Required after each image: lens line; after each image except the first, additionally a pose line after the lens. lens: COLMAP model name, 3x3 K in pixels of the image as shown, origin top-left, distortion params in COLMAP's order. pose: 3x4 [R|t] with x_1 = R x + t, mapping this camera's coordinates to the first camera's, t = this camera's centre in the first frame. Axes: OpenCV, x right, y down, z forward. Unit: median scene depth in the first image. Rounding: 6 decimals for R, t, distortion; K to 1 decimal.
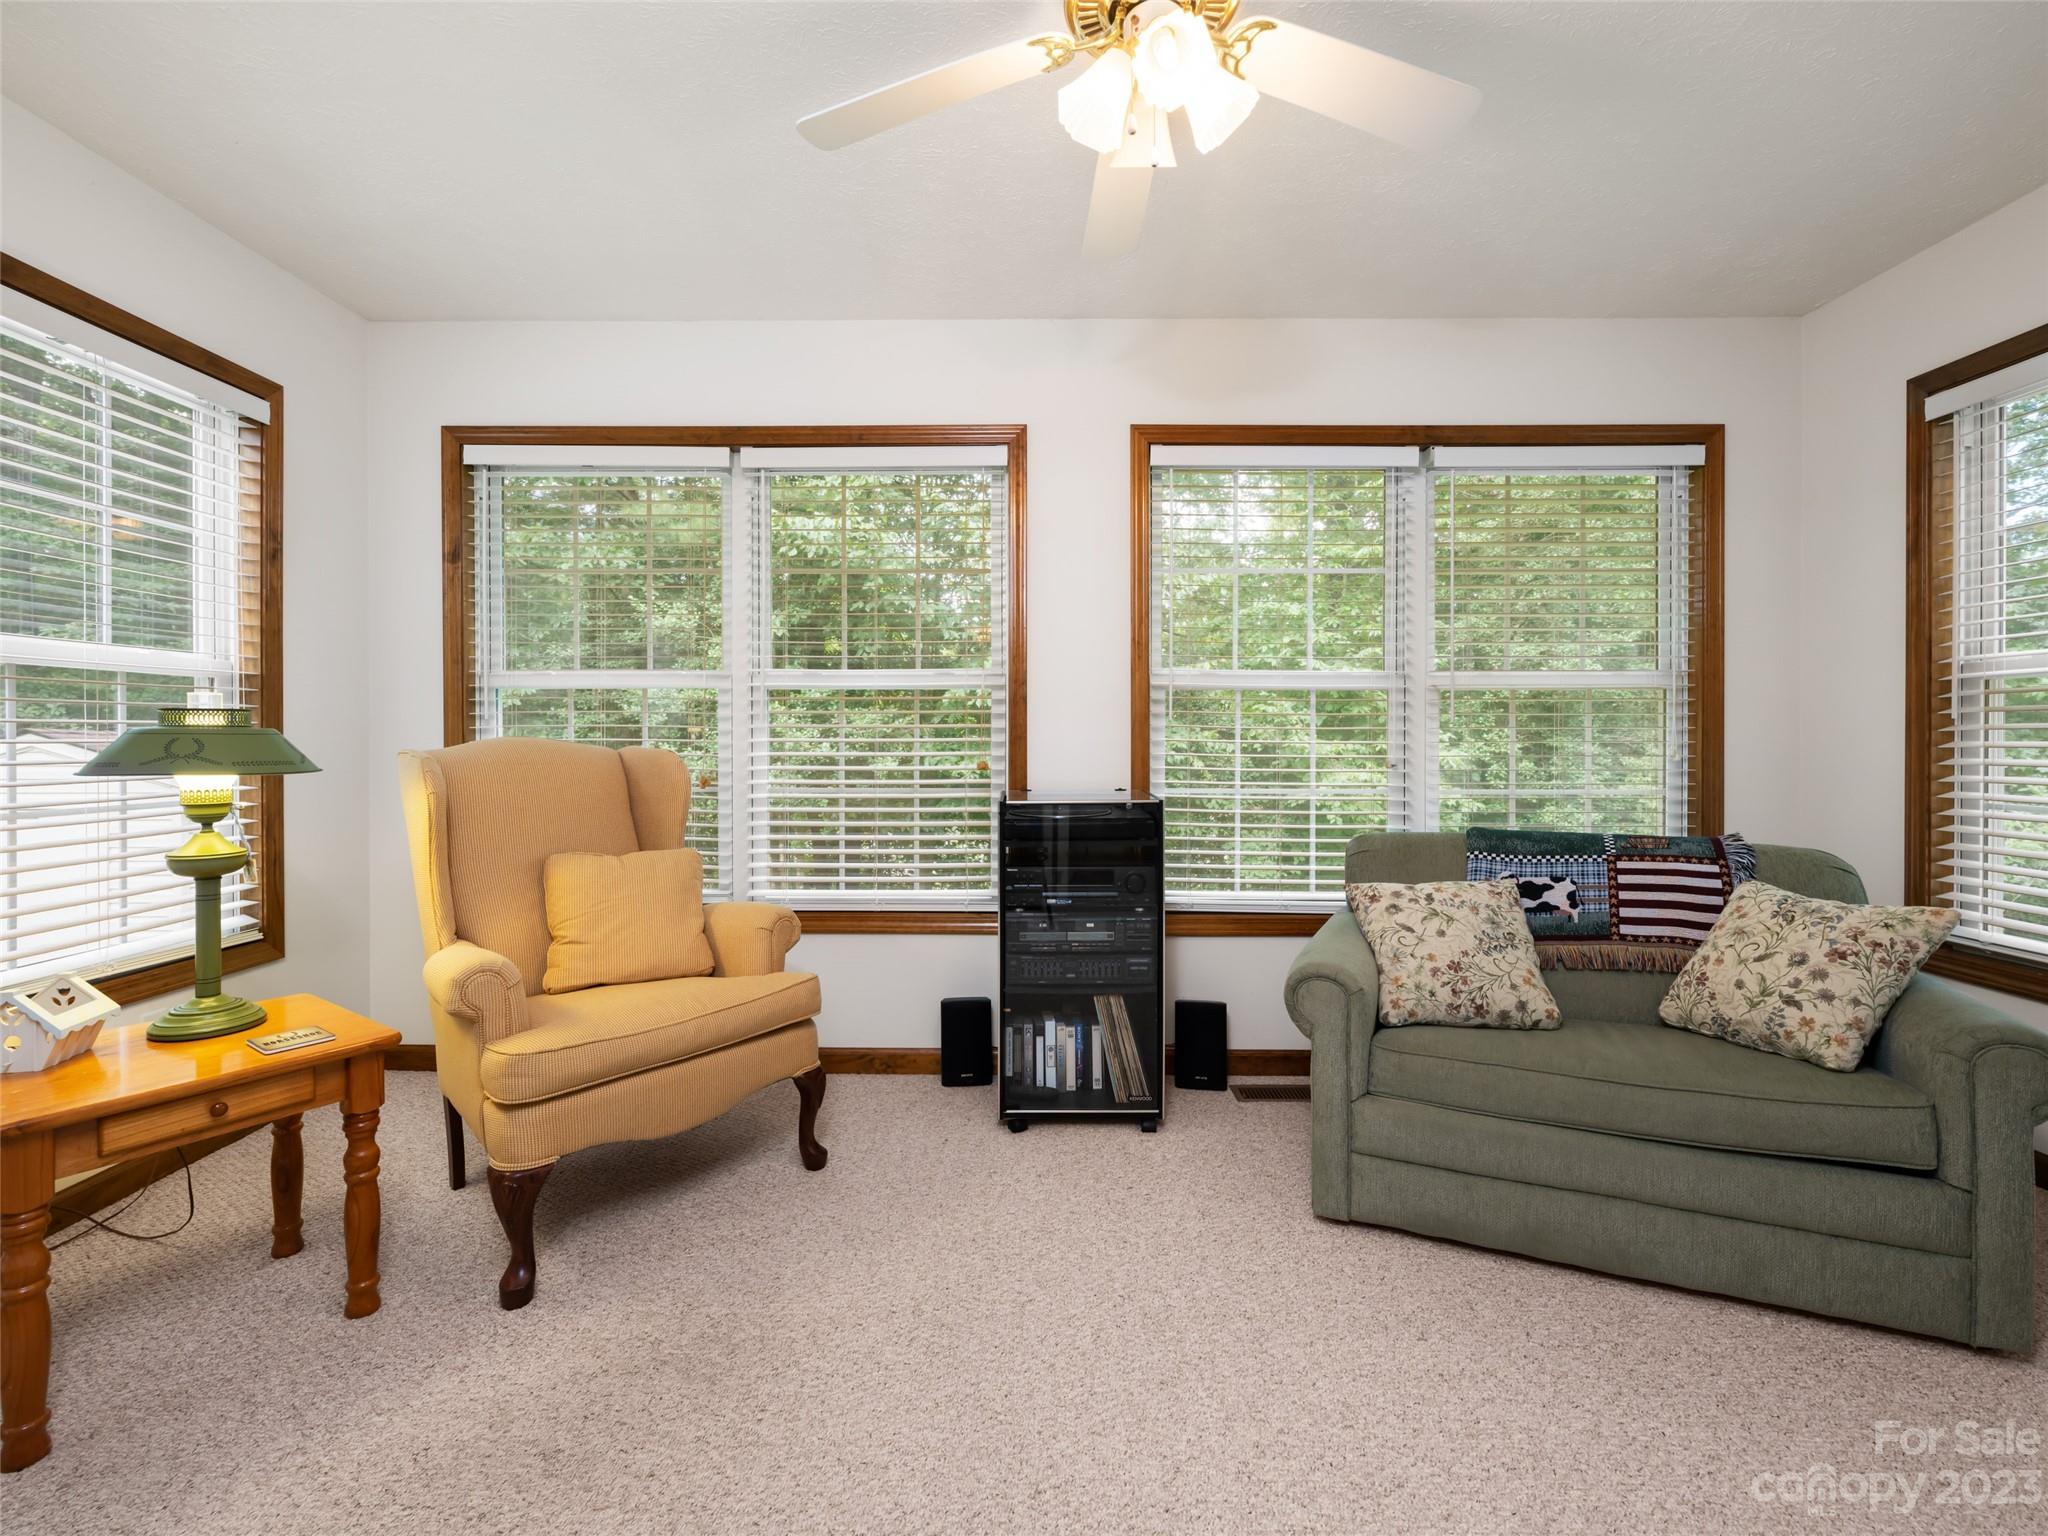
lens RADIAL K [[932.0, 0, 1025.1], [0, 932.0, 740.8], [0, 0, 1]] dist [0.001102, 0.000474]
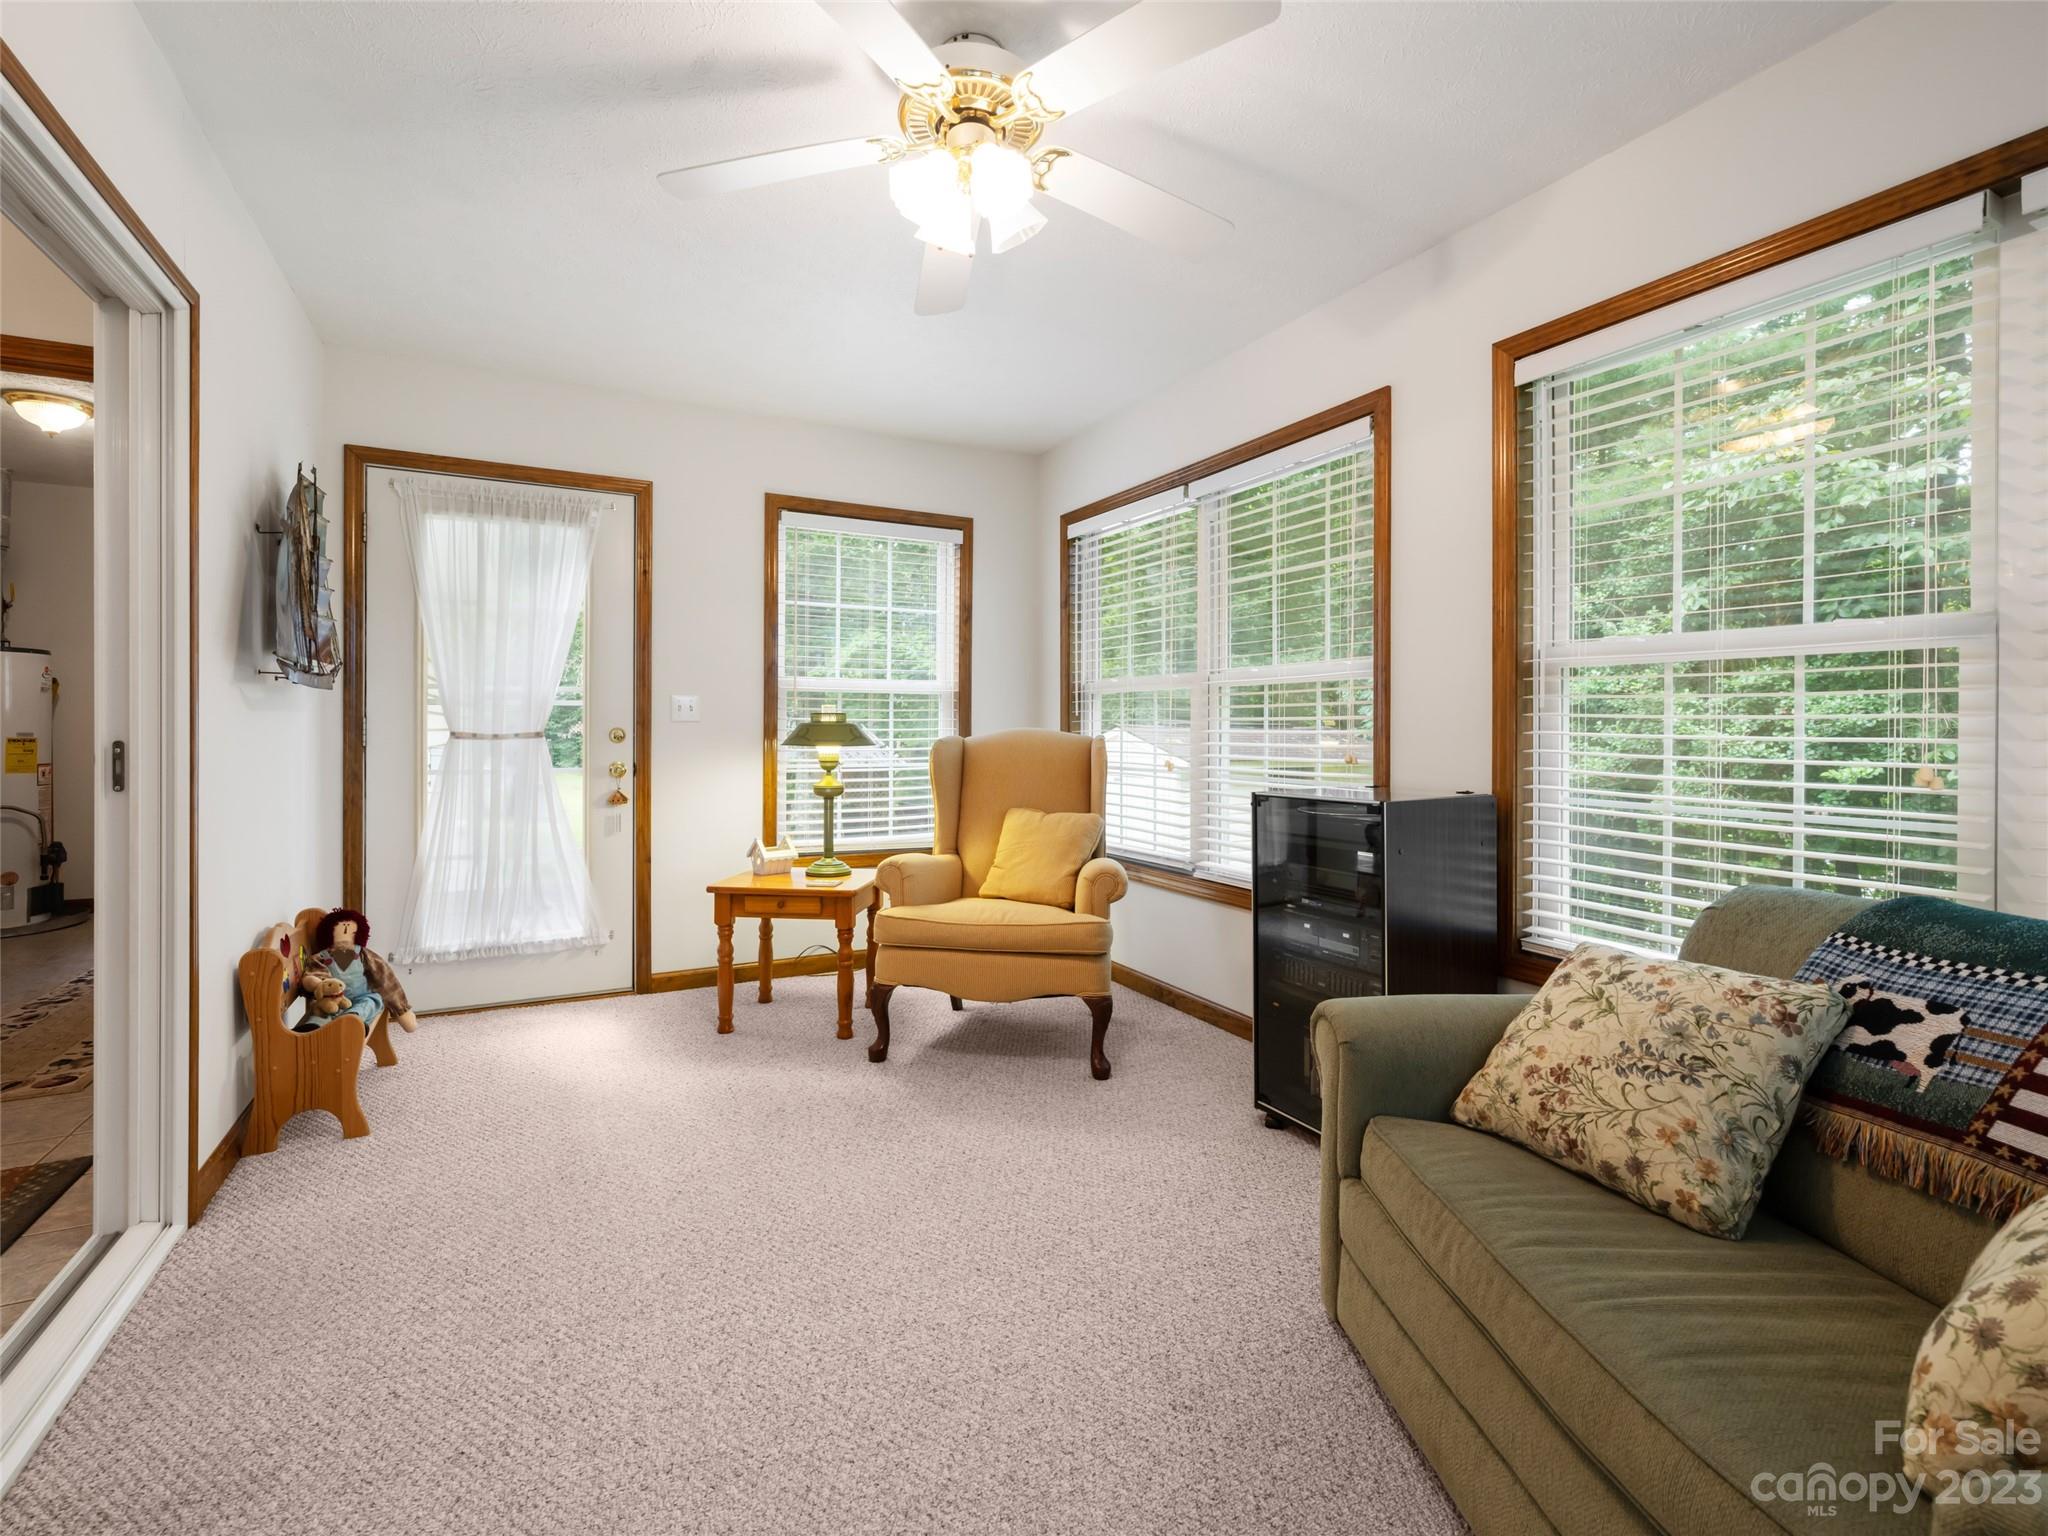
lens RADIAL K [[932.0, 0, 998.0], [0, 932.0, 729.8], [0, 0, 1]] dist [0.001102, 0.000474]
pose [[0.462355, 0.002010, -0.886692, 0.822282], [-0.006952, 0.999975, -0.001358, 0.000600], [0.886667, 0.006793, 0.462358, 0.318662]]
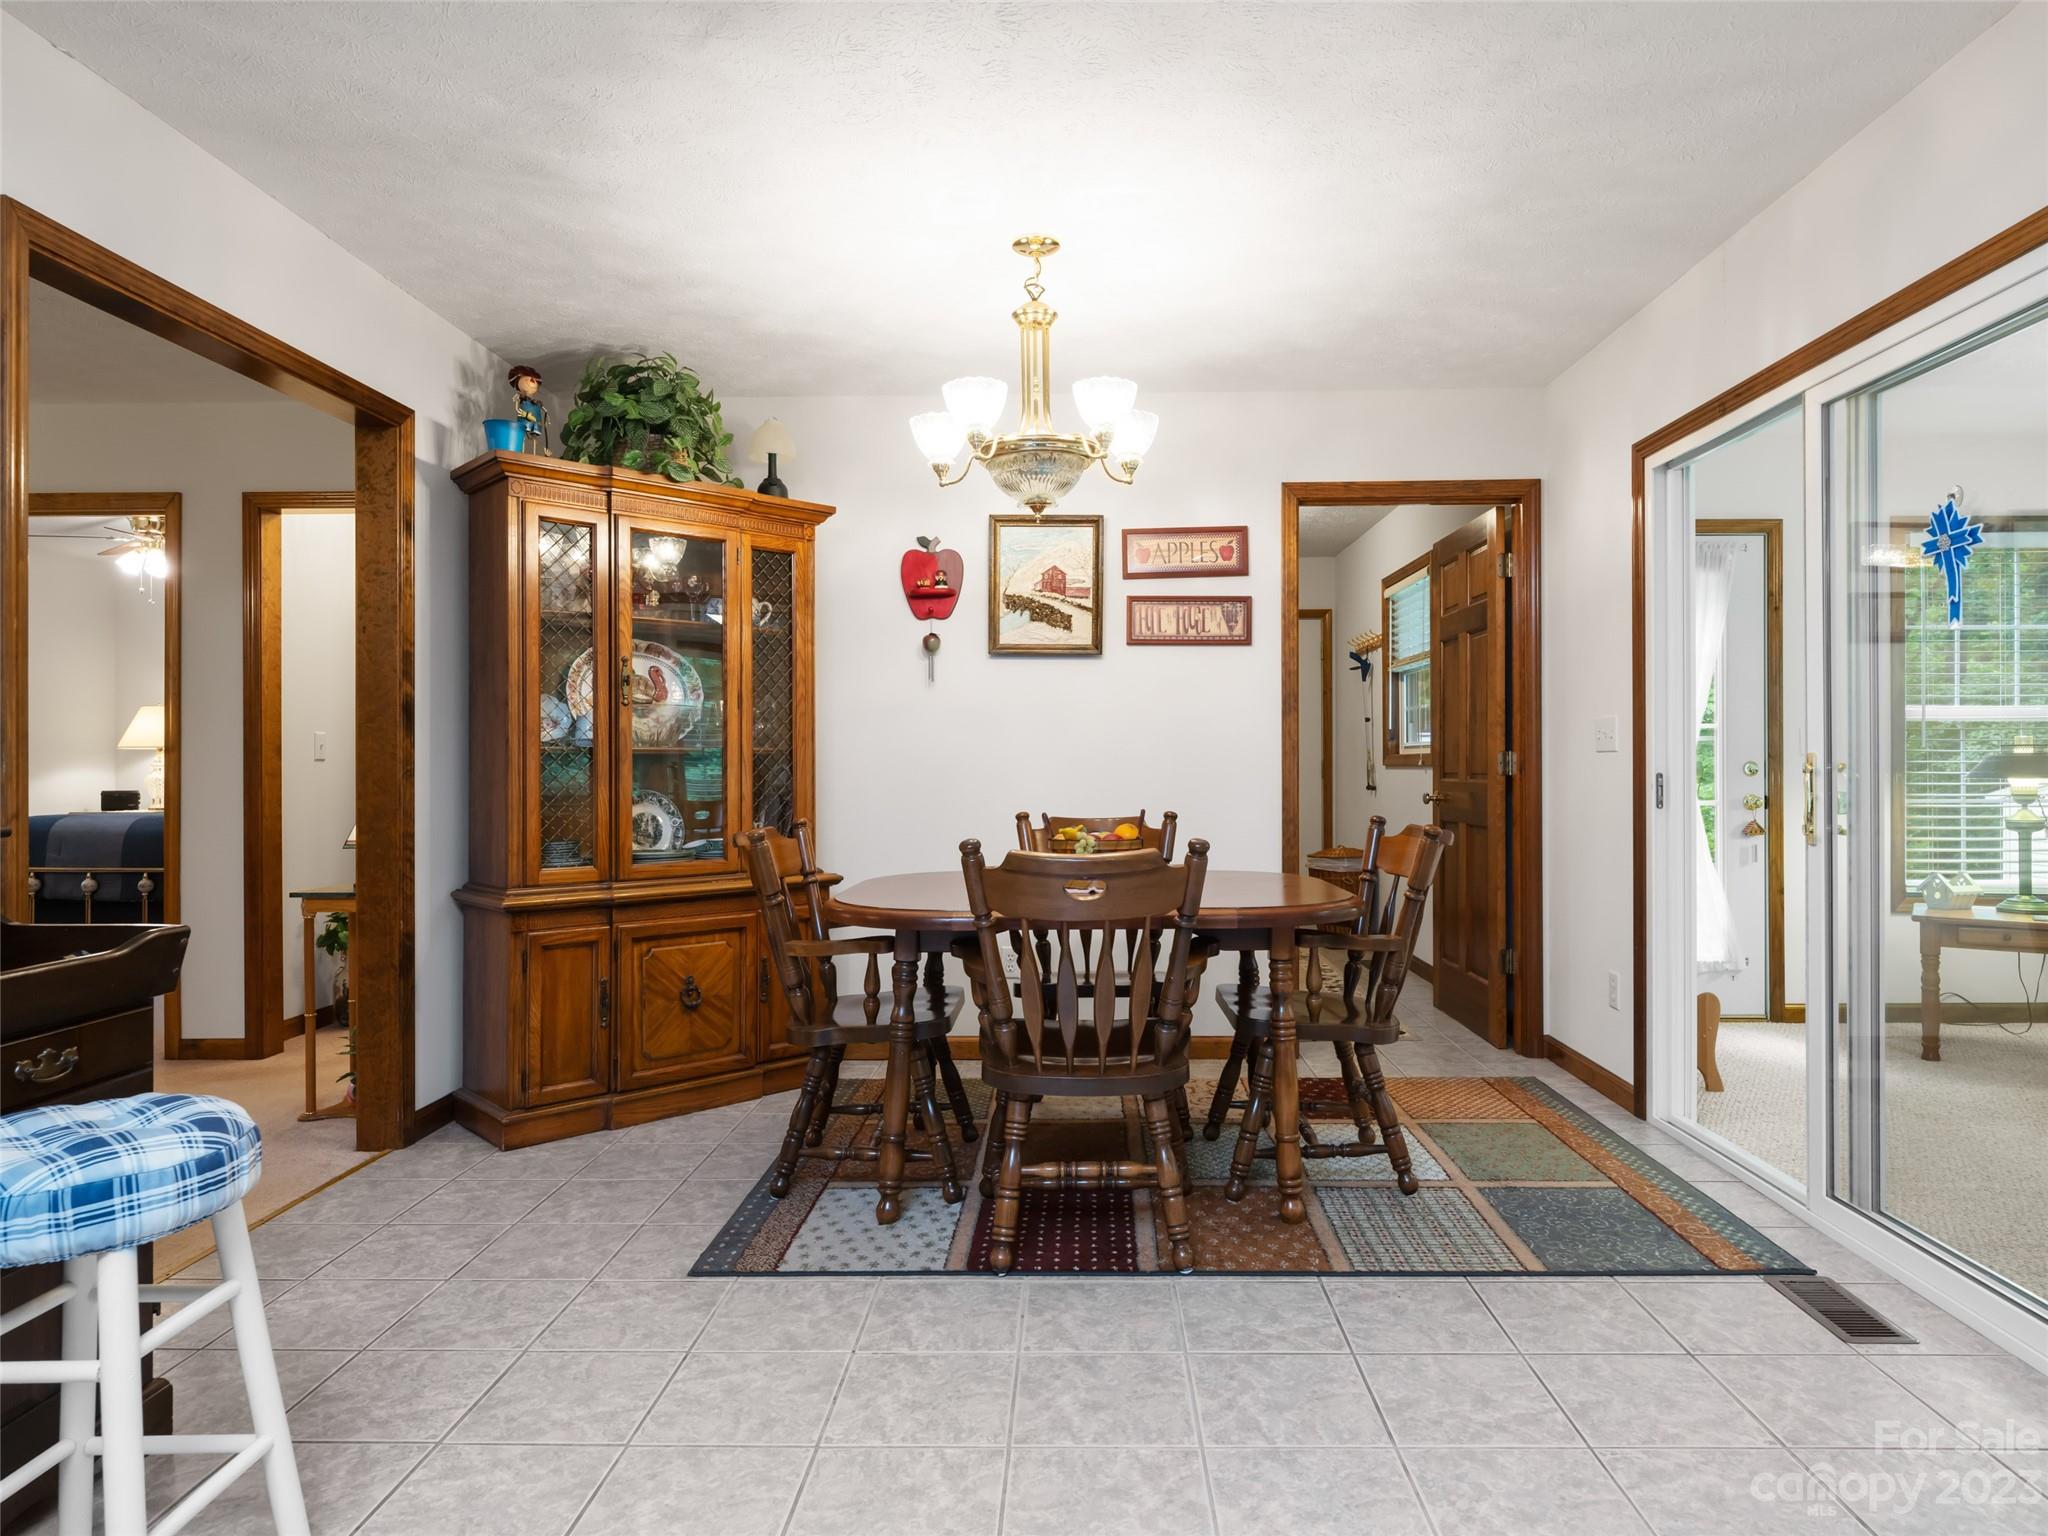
lens RADIAL K [[1227.9, 0, 1062.5], [0, 1227.9, 756.3], [0, 0, 1]] dist [-0.002800, 0.000644]
pose [[-0.010068, -0.004712, -0.999938, 1.295488], [0.000308, 0.999989, -0.004715, 0.001279], [0.999949, -0.000356, -0.010066, -0.739520]]
